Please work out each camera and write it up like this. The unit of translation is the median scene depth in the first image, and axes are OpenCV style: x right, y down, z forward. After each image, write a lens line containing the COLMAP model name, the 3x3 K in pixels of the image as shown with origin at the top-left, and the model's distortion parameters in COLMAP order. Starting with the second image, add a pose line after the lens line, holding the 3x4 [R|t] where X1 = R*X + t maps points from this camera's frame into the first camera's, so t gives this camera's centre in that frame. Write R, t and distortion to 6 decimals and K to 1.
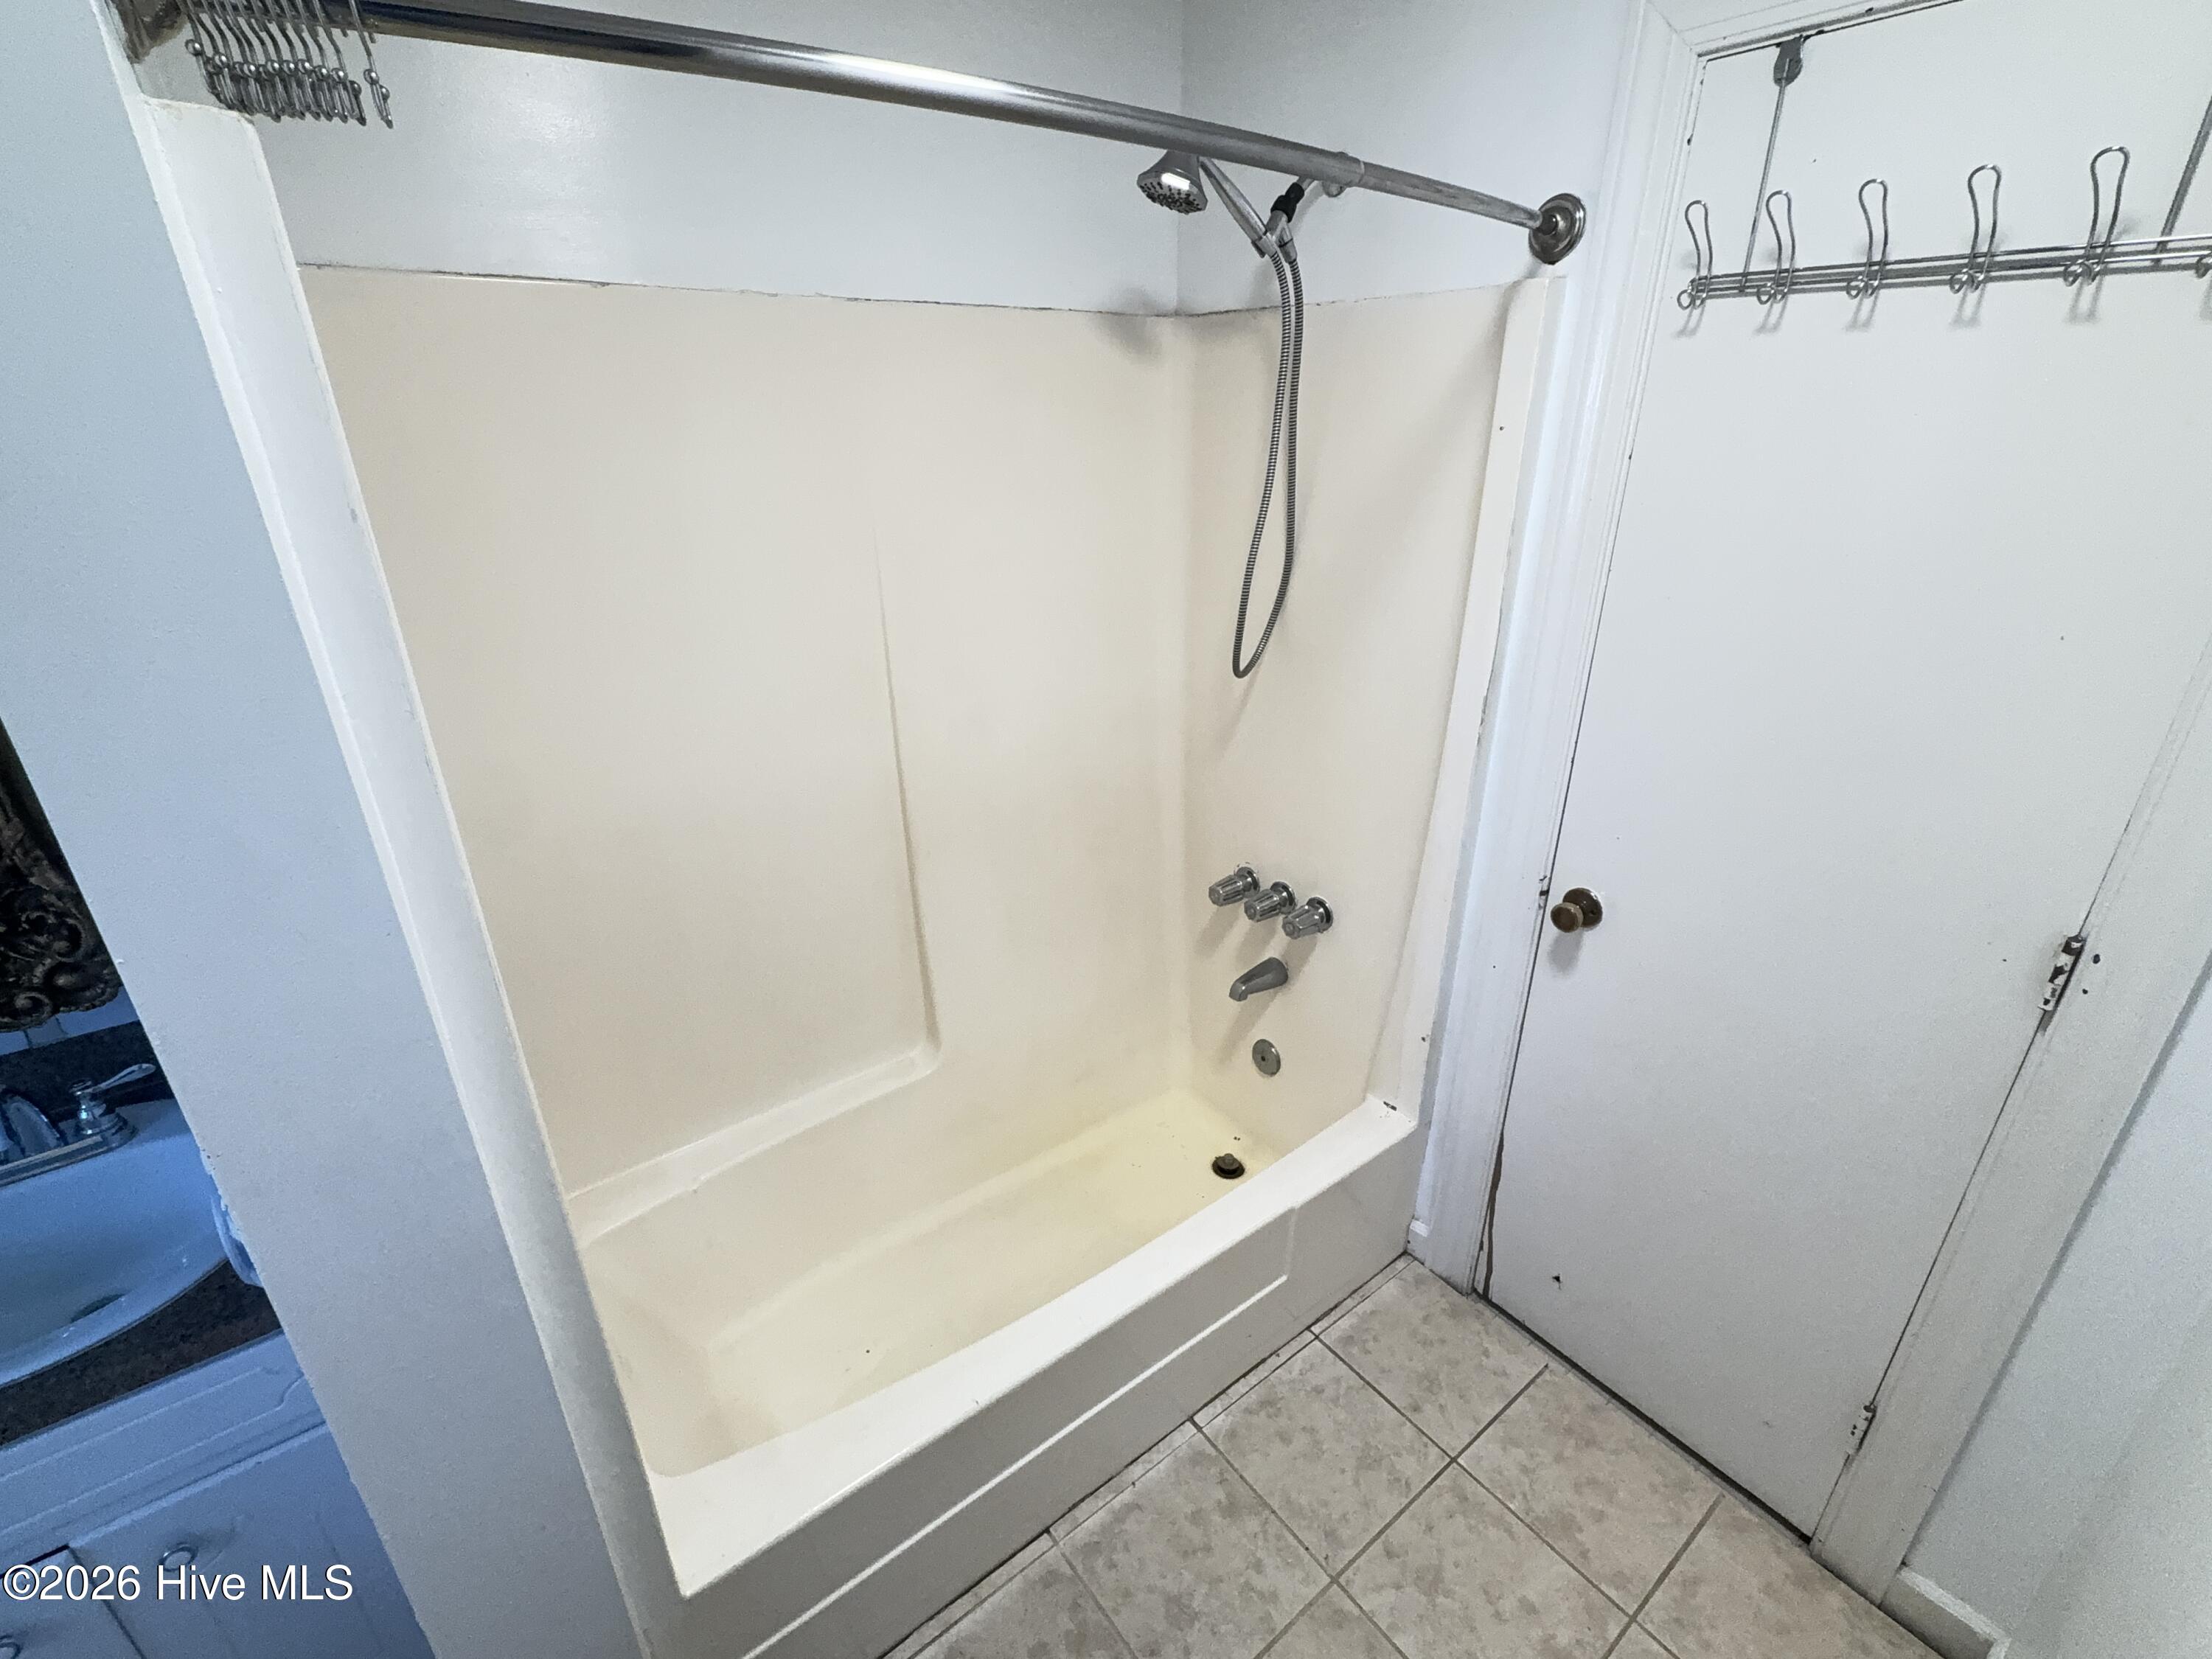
lens RADIAL K [[987.5, 0, 1107.4], [0, 987.5, 835.9], [0, 0, 1]] dist [0.001482, 0.000152]
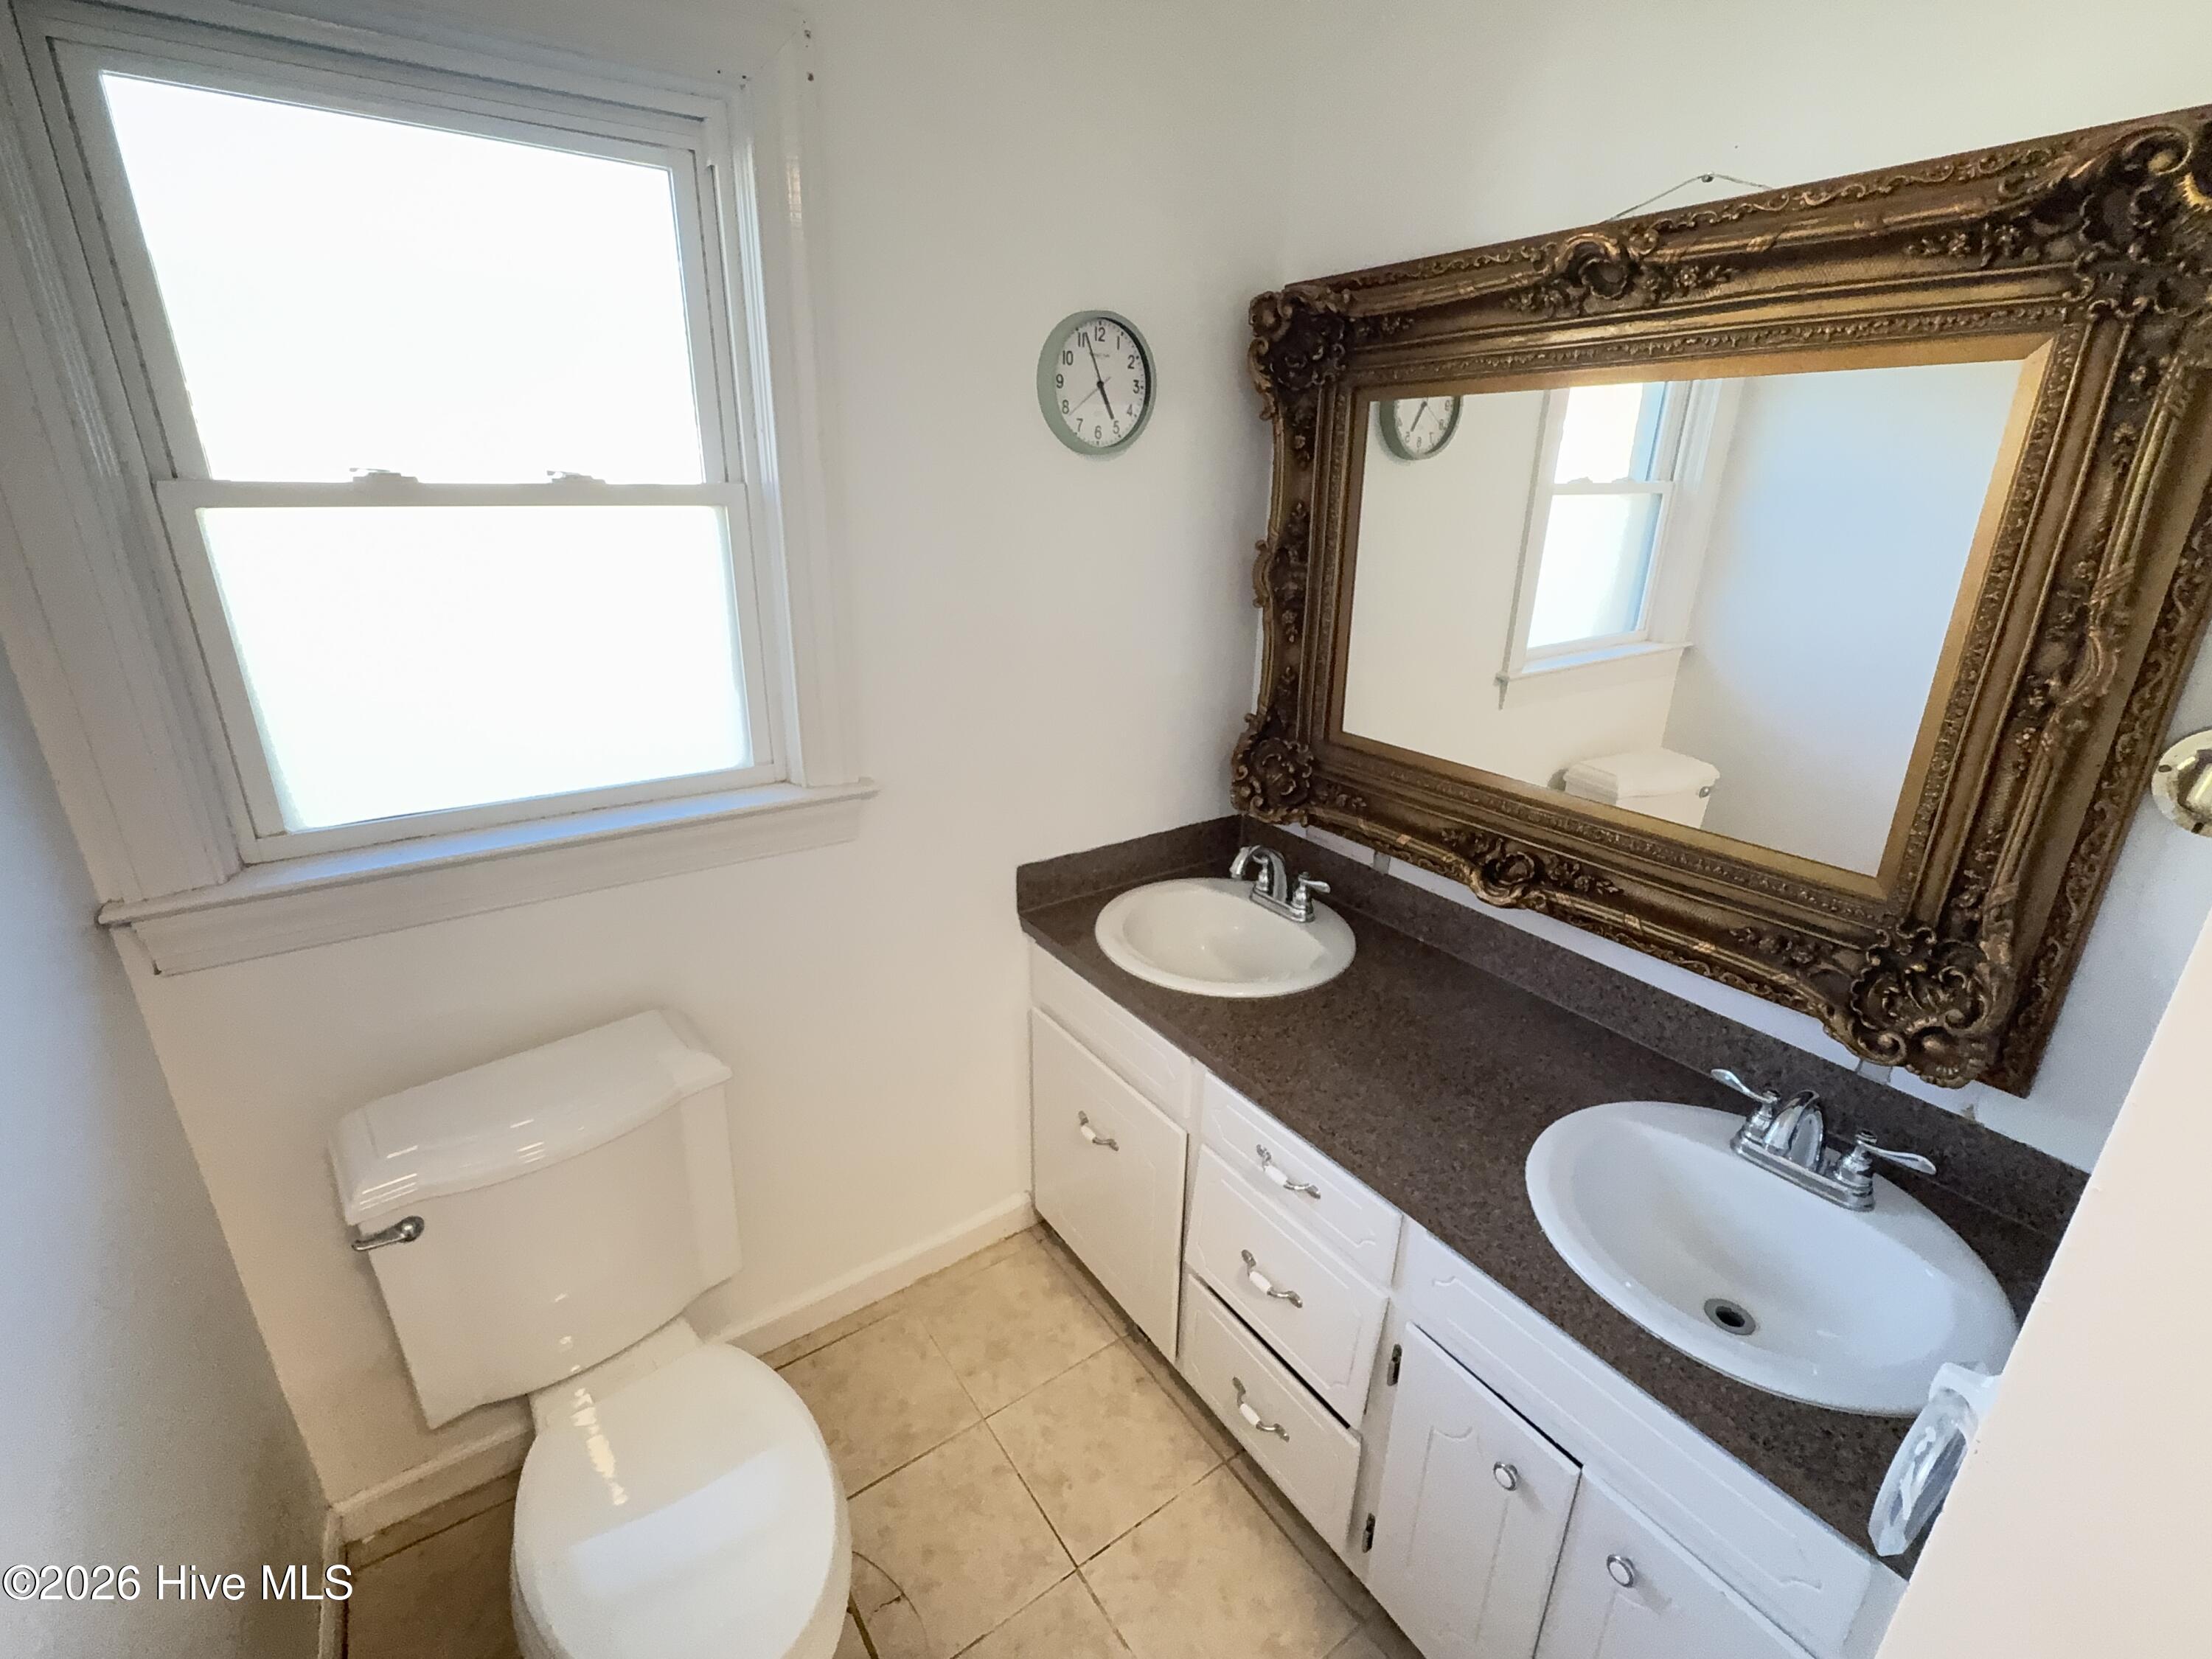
lens RADIAL K [[987.5, 0, 1100.8], [0, 987.5, 828.1], [0, 0, 1]] dist [0.001482, 0.000152]
pose [[-0.047228, 0.344108, -0.937742, -0.208308], [-0.417252, 0.846166, 0.331518, -0.009181], [0.907563, 0.406932, 0.103617, 0.105675]]
